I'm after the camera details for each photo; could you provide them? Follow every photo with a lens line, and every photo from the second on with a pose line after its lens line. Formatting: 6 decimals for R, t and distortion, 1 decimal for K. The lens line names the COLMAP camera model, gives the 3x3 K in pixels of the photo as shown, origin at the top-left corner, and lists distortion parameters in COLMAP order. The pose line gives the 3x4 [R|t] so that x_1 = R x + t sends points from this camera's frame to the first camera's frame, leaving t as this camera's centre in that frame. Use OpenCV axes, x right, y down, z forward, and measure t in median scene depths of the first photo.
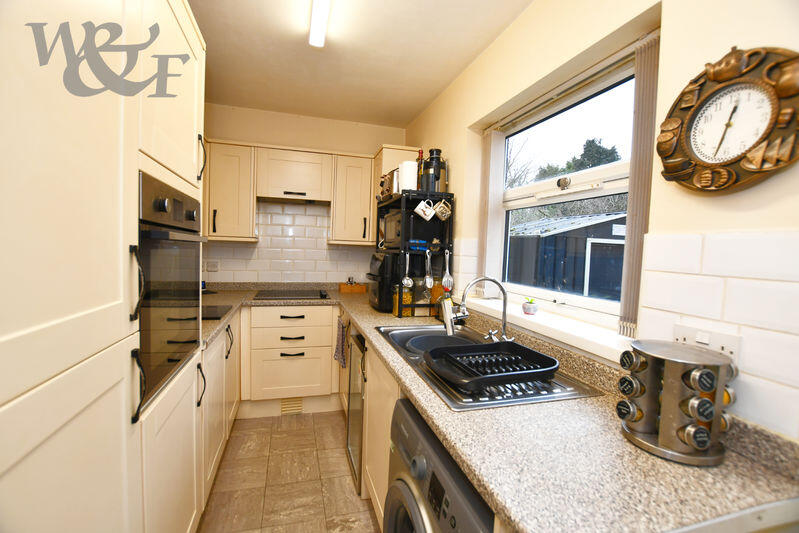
lens RADIAL K [[357.2, 0, 398.0], [0, 357.2, 267.0], [0, 0, 1]] dist [-0.031565, 0.004880]
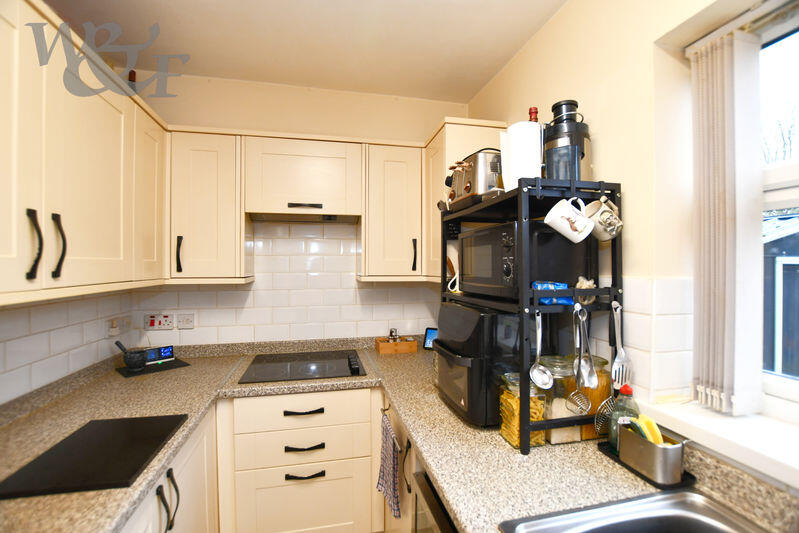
lens RADIAL K [[357.2, 0, 399.3], [0, 357.2, 266.8], [0, 0, 1]] dist [-0.031565, 0.004880]
pose [[0.997466, -0.035924, -0.061412, -0.093626], [0.032705, 0.998078, -0.052634, -0.062978], [0.063185, 0.050493, 0.996724, 0.410302]]
